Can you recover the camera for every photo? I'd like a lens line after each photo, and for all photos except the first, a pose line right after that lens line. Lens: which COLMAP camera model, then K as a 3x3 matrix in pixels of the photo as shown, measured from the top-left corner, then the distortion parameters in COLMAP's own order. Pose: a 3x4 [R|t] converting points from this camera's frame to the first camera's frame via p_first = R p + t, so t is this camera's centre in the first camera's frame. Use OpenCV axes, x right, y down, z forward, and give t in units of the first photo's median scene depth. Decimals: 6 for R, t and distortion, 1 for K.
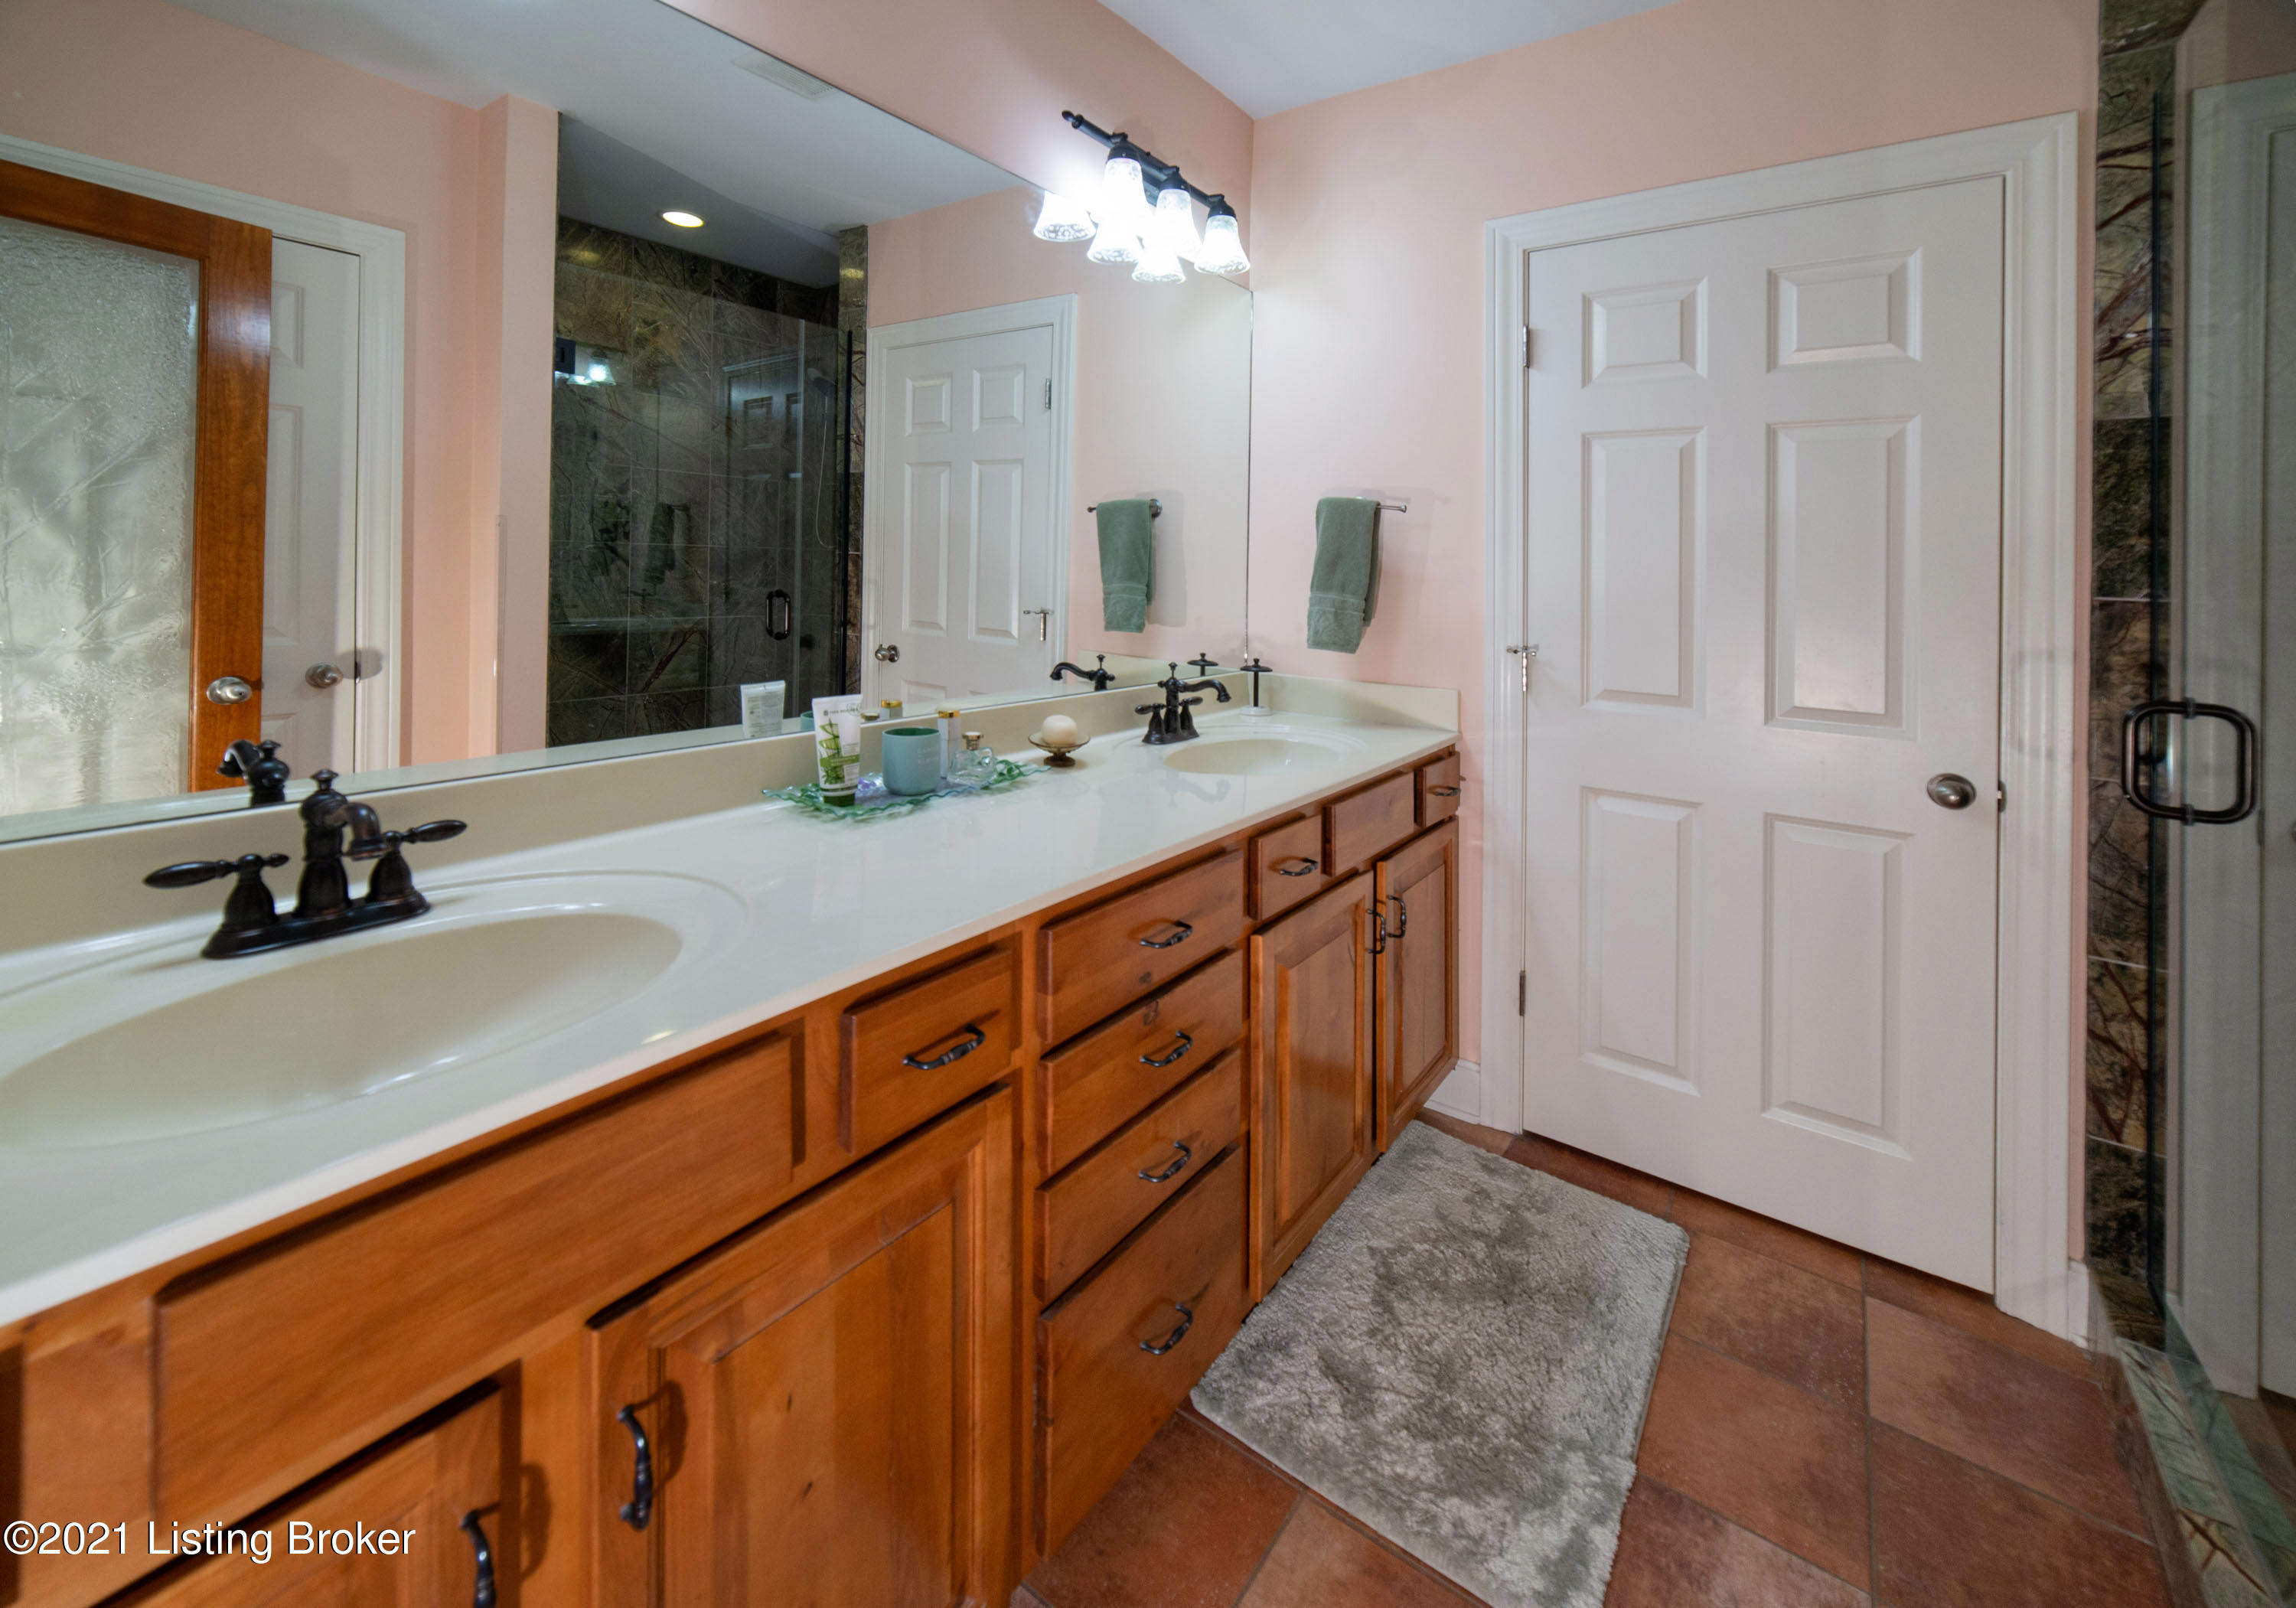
lens RADIAL K [[1033.9, 0, 1148.0], [0, 1033.9, 804.0], [0, 0, 1]] dist [0.003242, -0.013305]
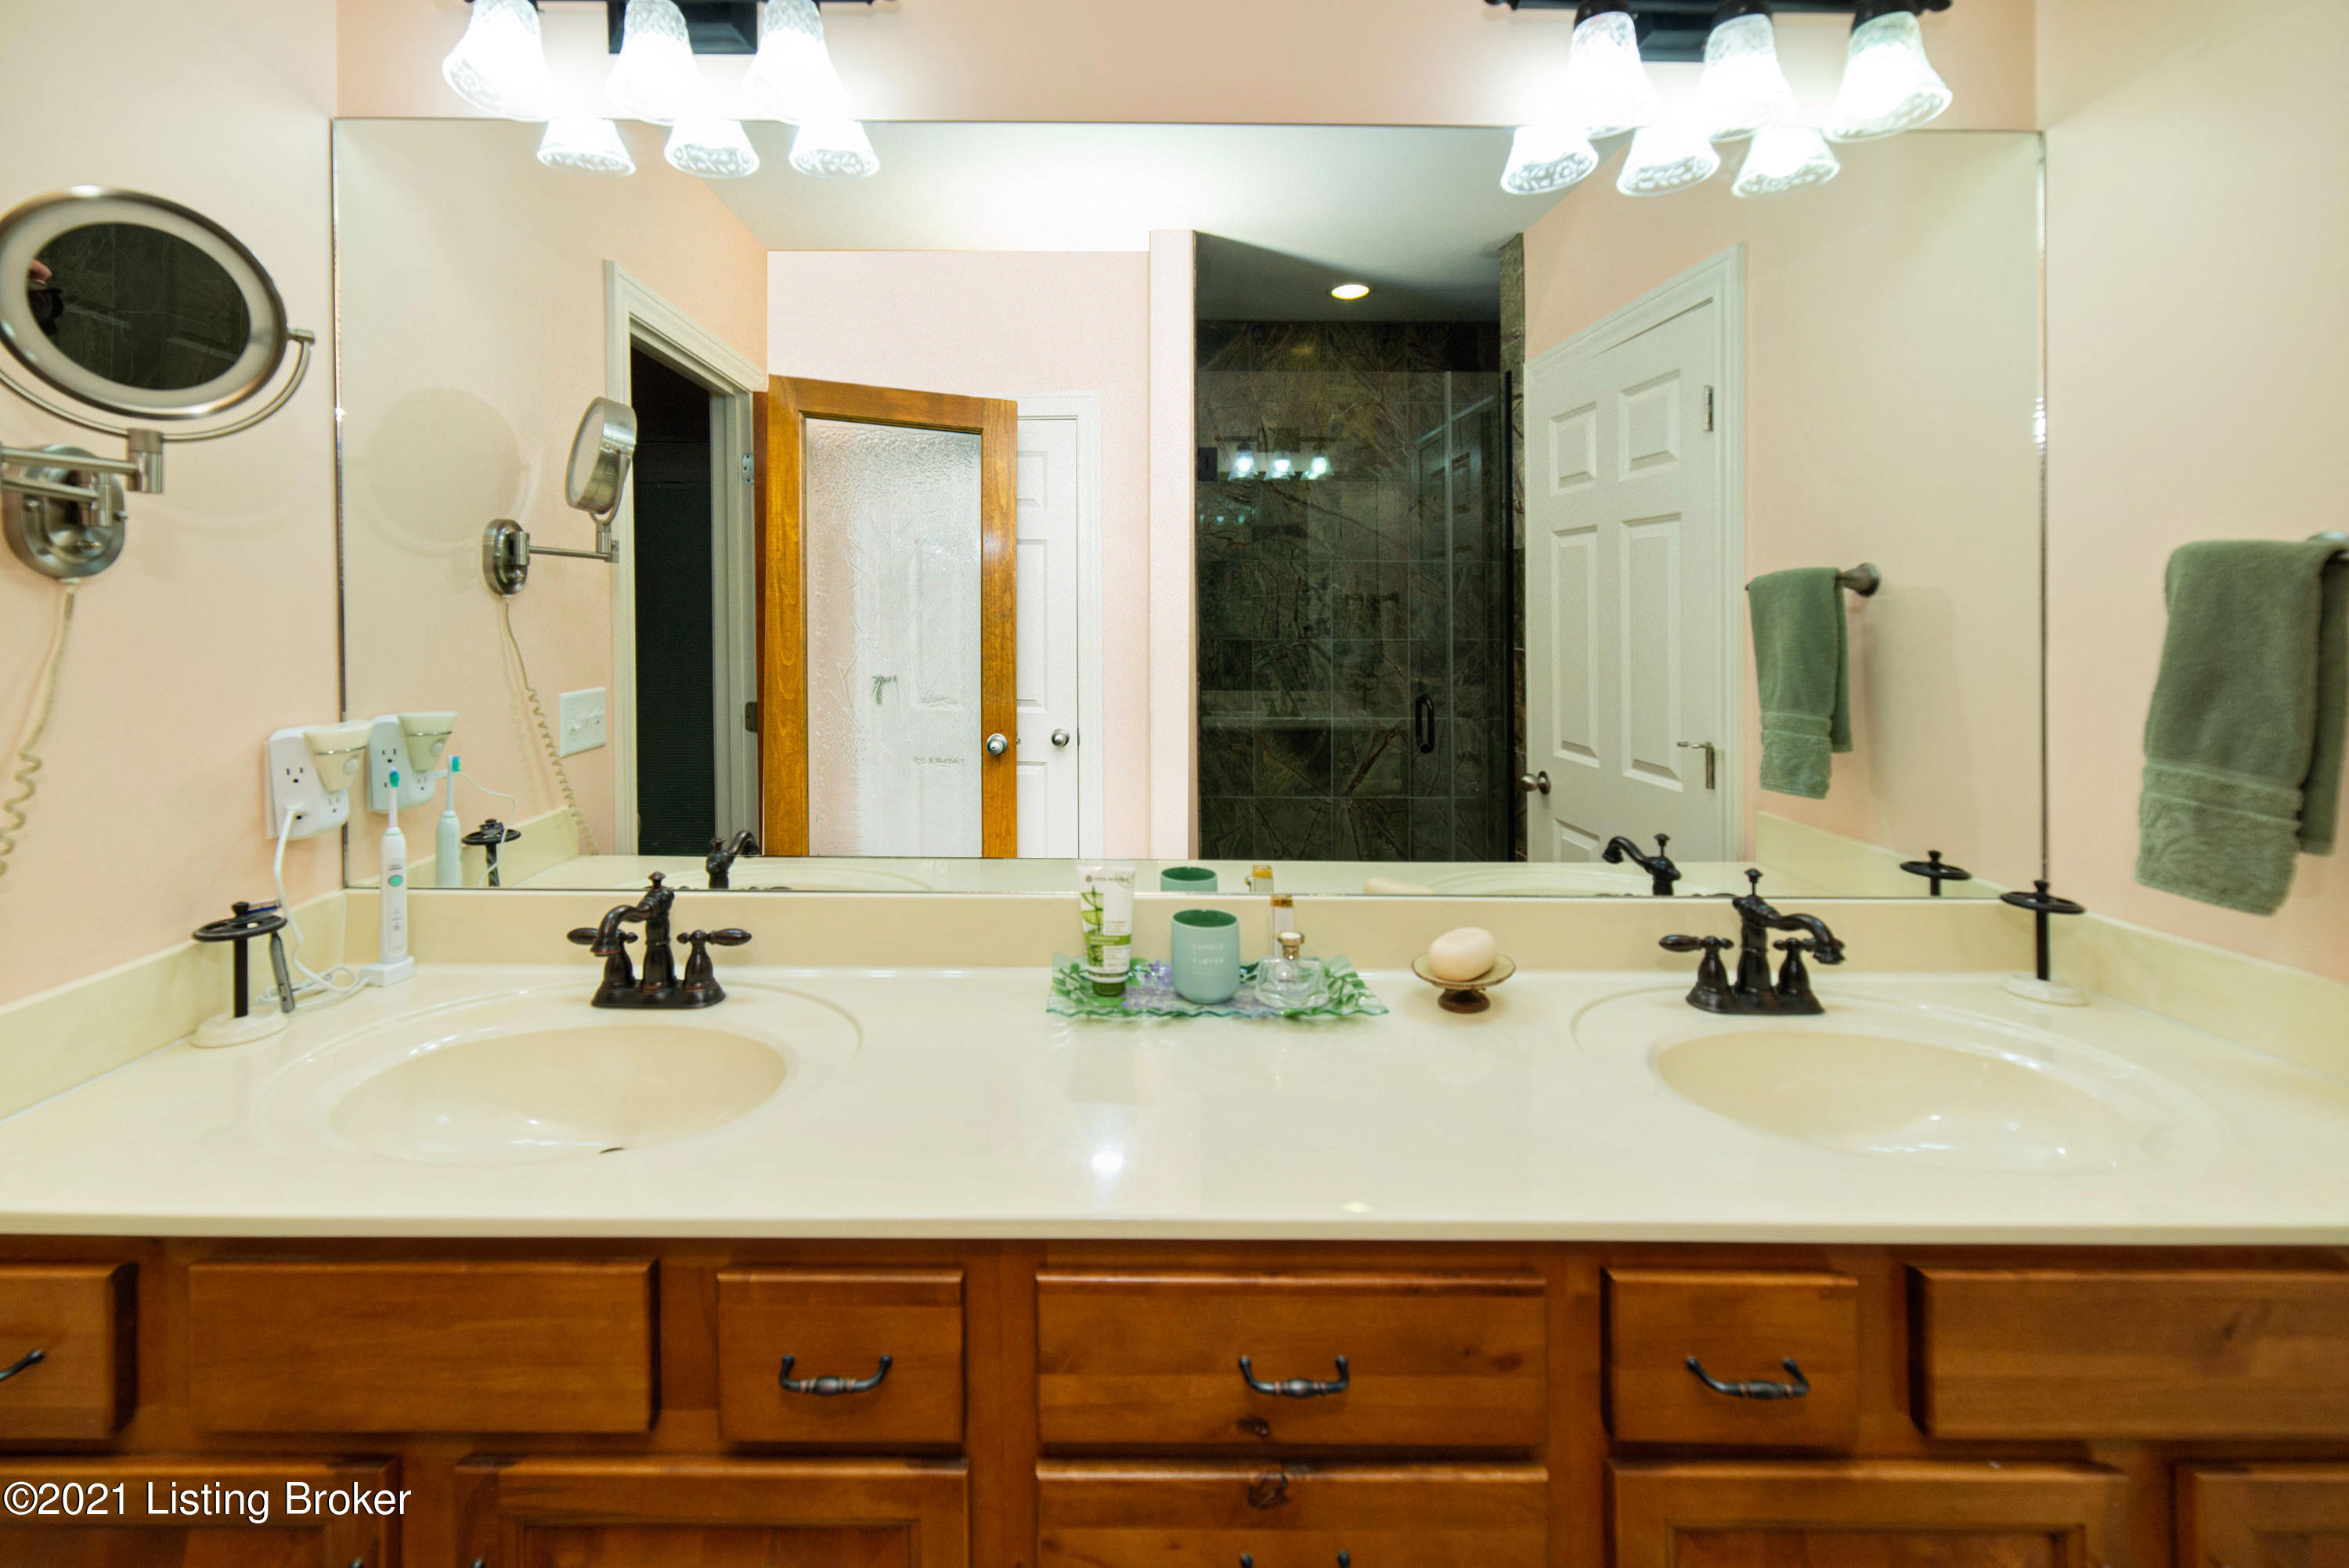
lens RADIAL K [[1109.5, 0, 1174.5], [0, 1109.5, 784.0], [0, 0, 1]] dist [-0.018189, -0.000238]
pose [[0.548826, 0.099681, -0.829972, 0.313094], [-0.163931, 0.986420, 0.010070, -0.128947], [0.819705, 0.130531, 0.557714, 0.400183]]
